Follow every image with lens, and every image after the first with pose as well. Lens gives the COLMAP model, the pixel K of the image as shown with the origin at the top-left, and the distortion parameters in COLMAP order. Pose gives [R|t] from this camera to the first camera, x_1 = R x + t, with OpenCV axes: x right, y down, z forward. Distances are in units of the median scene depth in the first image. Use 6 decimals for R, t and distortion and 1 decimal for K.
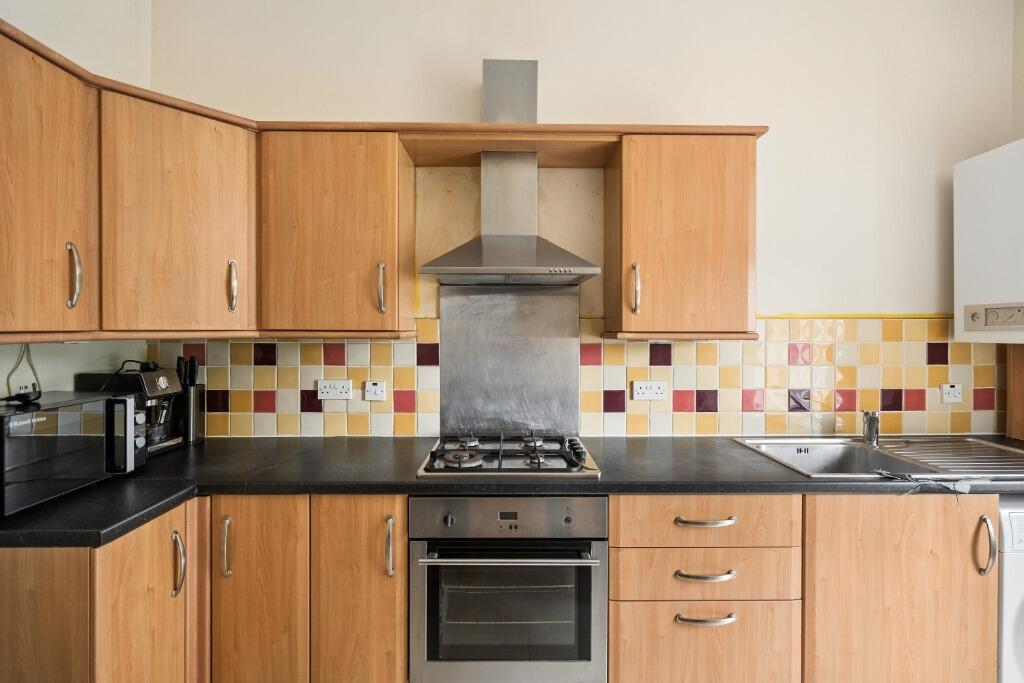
lens RADIAL K [[458.6, 0, 513.9], [0, 458.6, 334.6], [0, 0, 1]] dist [-0.005162, -0.001464]
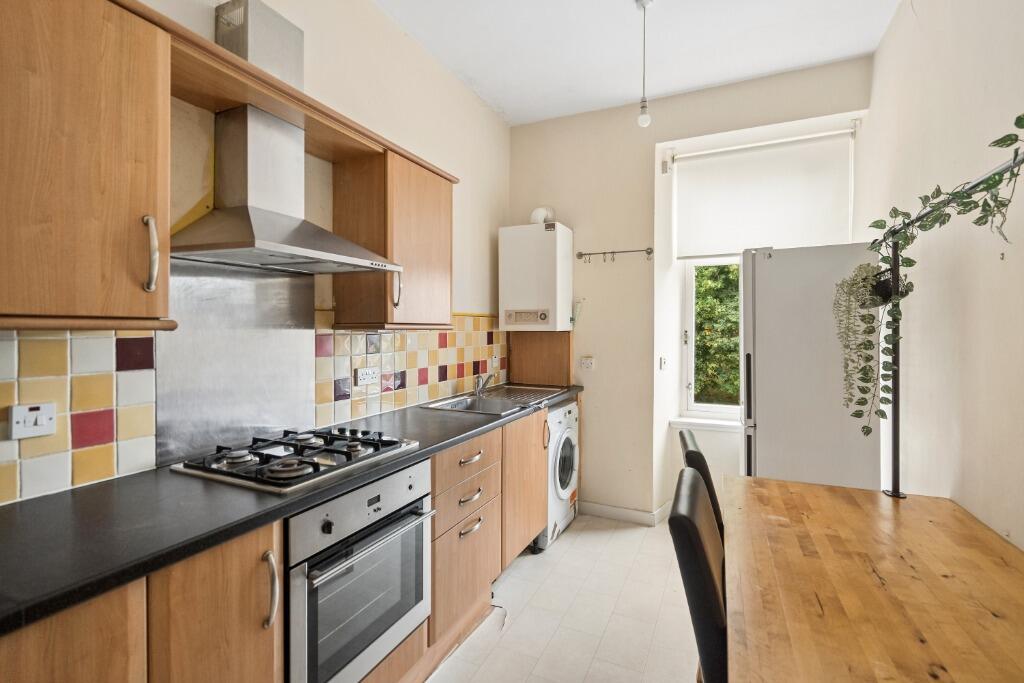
lens RADIAL K [[458.6, 0, 513.8], [0, 458.6, 335.8], [0, 0, 1]] dist [-0.005162, -0.001464]
pose [[0.433156, -0.015354, 0.901188, -0.590957], [0.002696, 0.999872, 0.015740, 0.007309], [-0.901315, -0.004388, 0.433142, 0.202805]]
